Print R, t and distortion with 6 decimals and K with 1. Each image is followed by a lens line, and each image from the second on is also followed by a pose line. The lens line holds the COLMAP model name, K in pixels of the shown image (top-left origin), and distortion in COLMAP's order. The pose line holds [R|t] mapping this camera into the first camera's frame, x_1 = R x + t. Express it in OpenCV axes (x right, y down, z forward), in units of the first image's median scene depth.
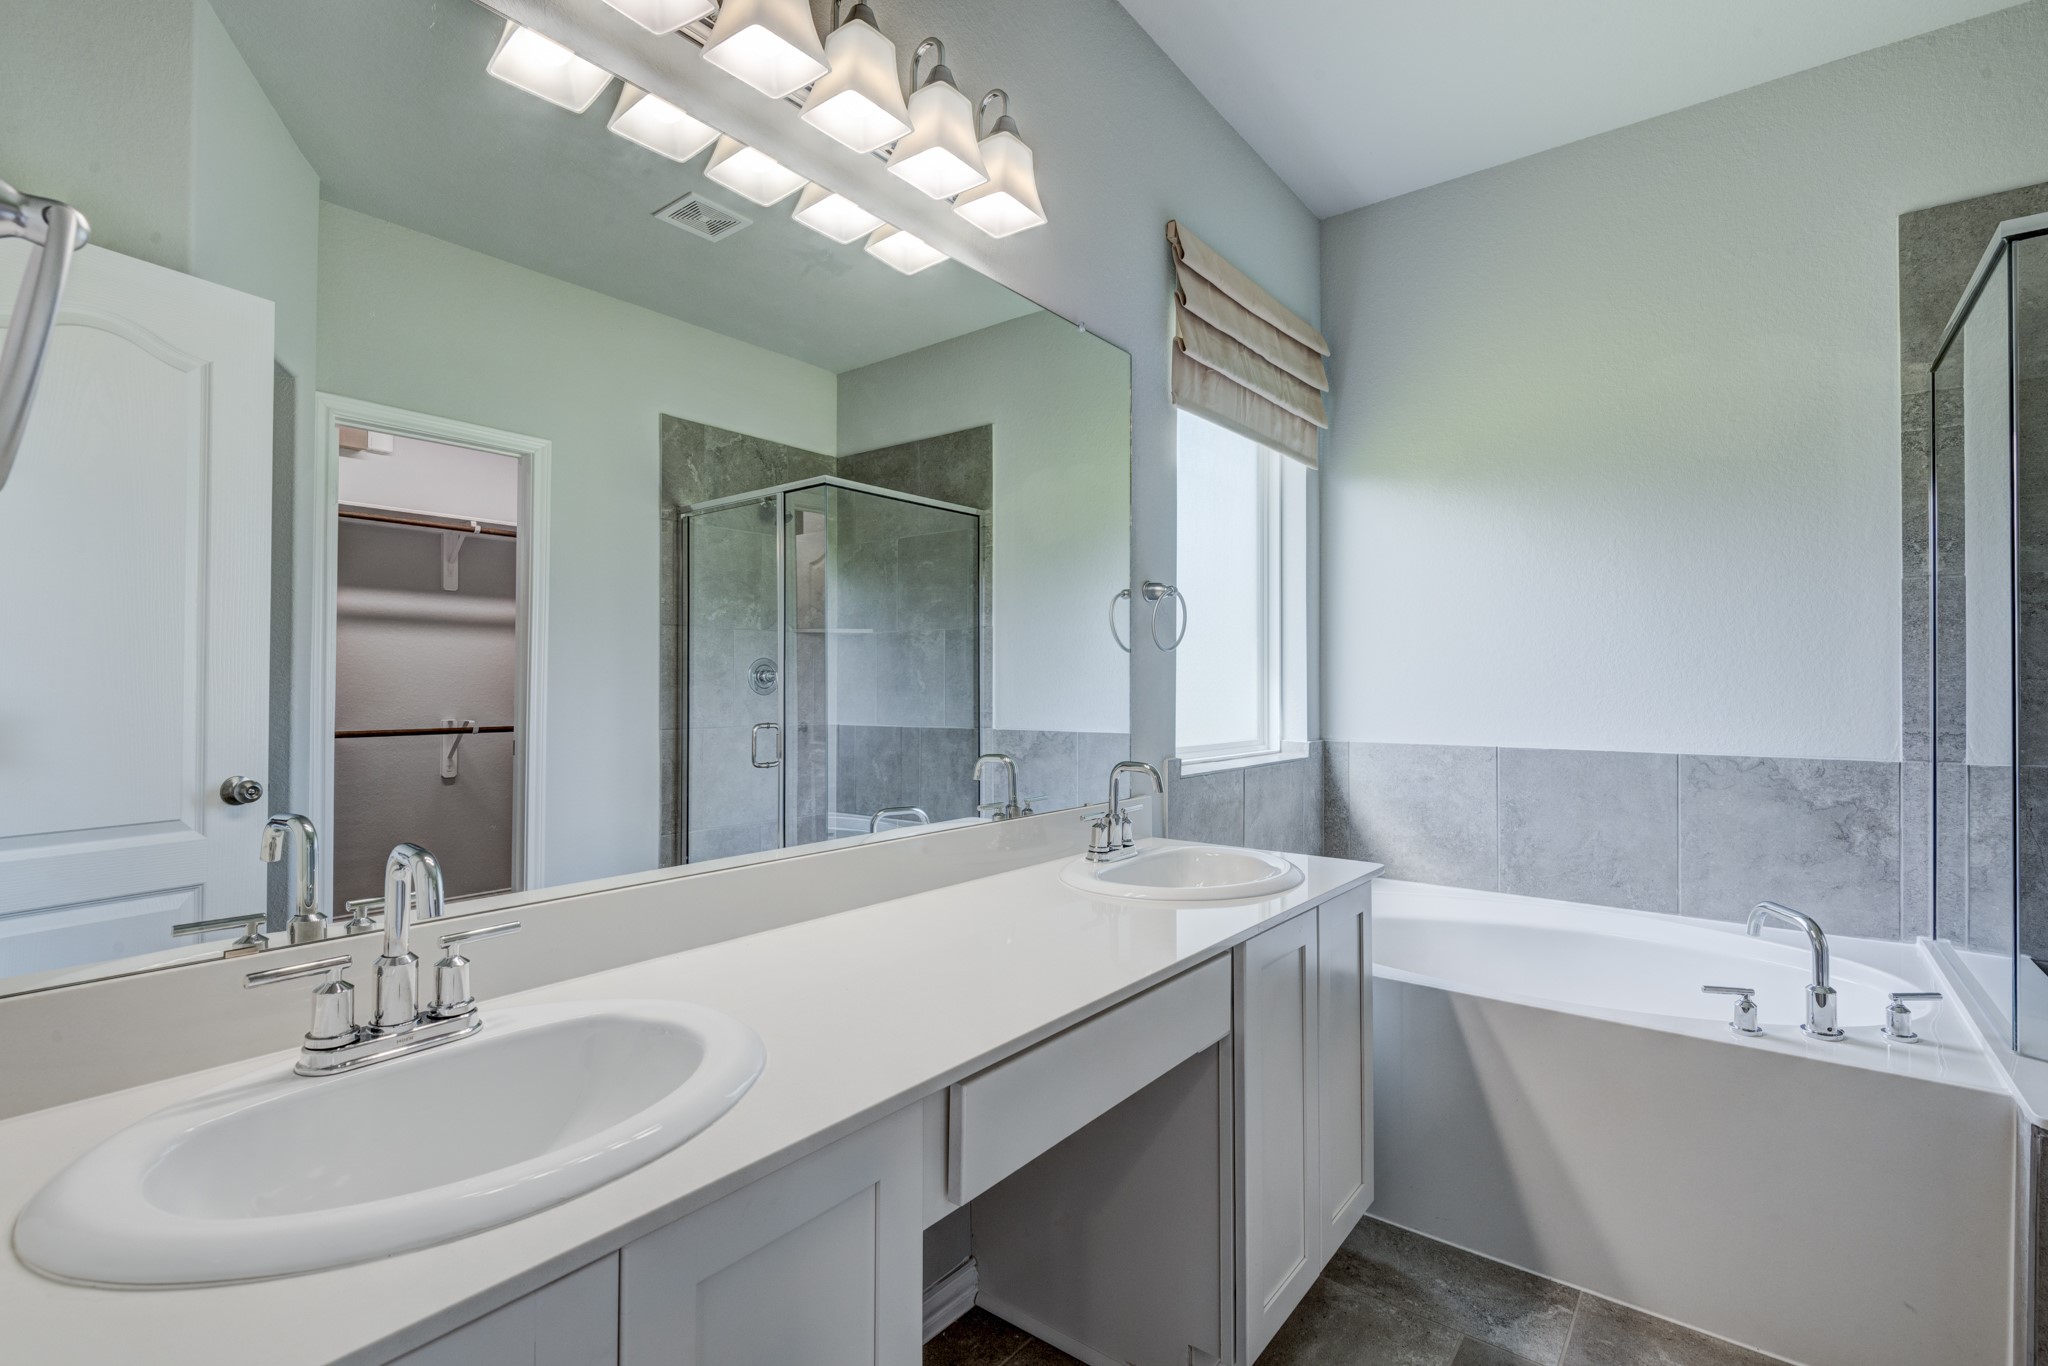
lens RADIAL K [[945.1, 0, 1039.1], [0, 945.1, 684.3], [0, 0, 1]] dist [0.033456, -0.018532]
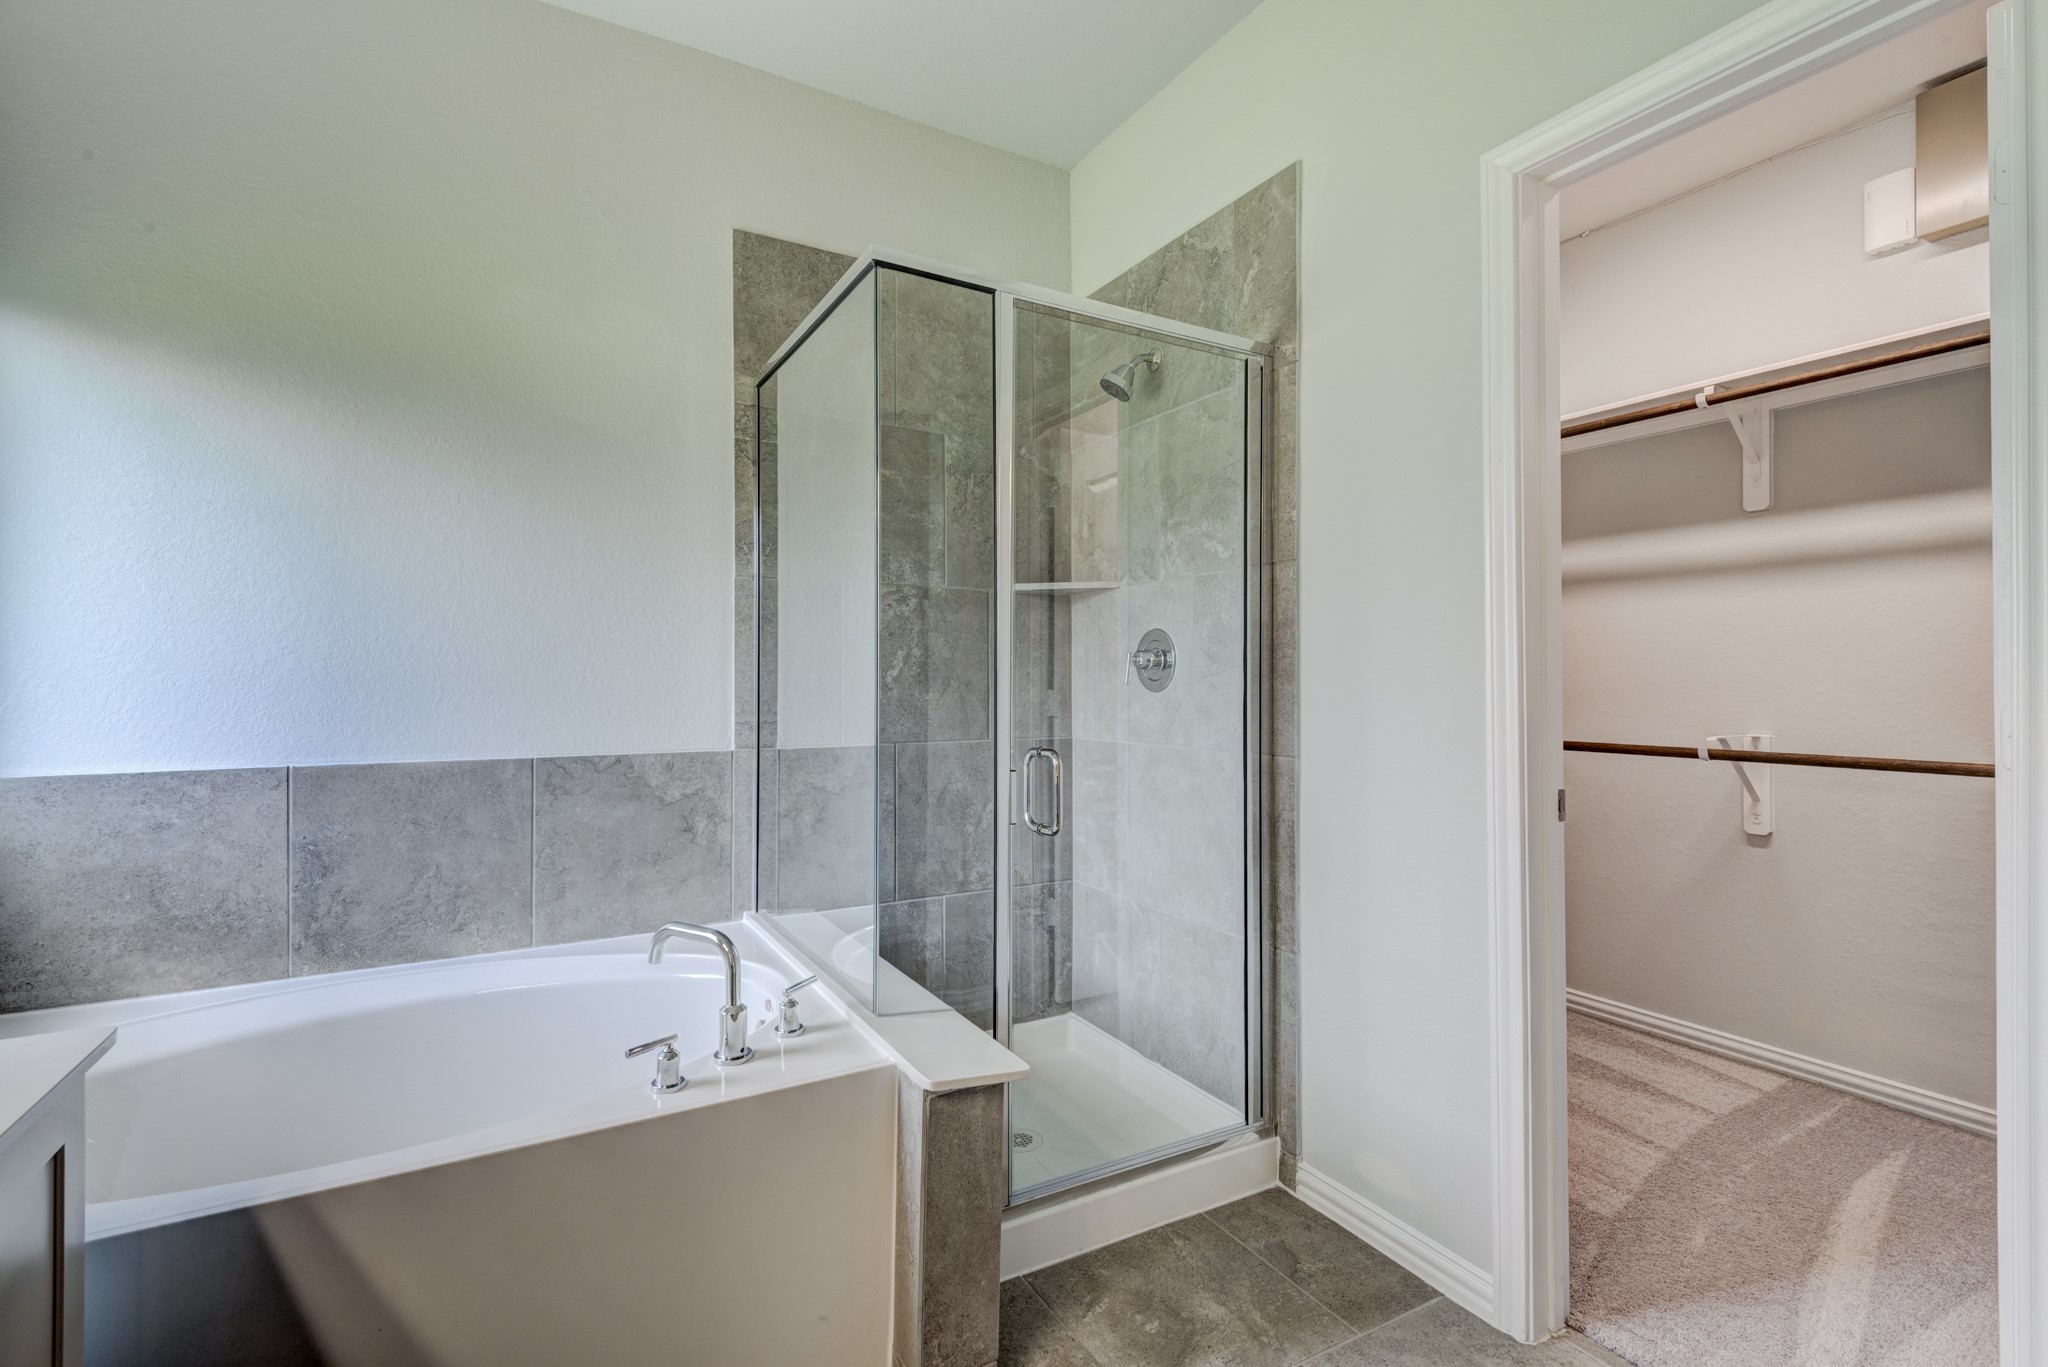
lens RADIAL K [[936.0, 0, 1029.1], [0, 936.0, 678.6], [0, 0, 1]] dist [0.037326, -0.023635]
pose [[0.392472, 0.001909, 0.919762, 0.074951], [-0.000523, 0.999998, -0.001852, 0.003623], [-0.919764, 0.000246, 0.392472, 0.295818]]
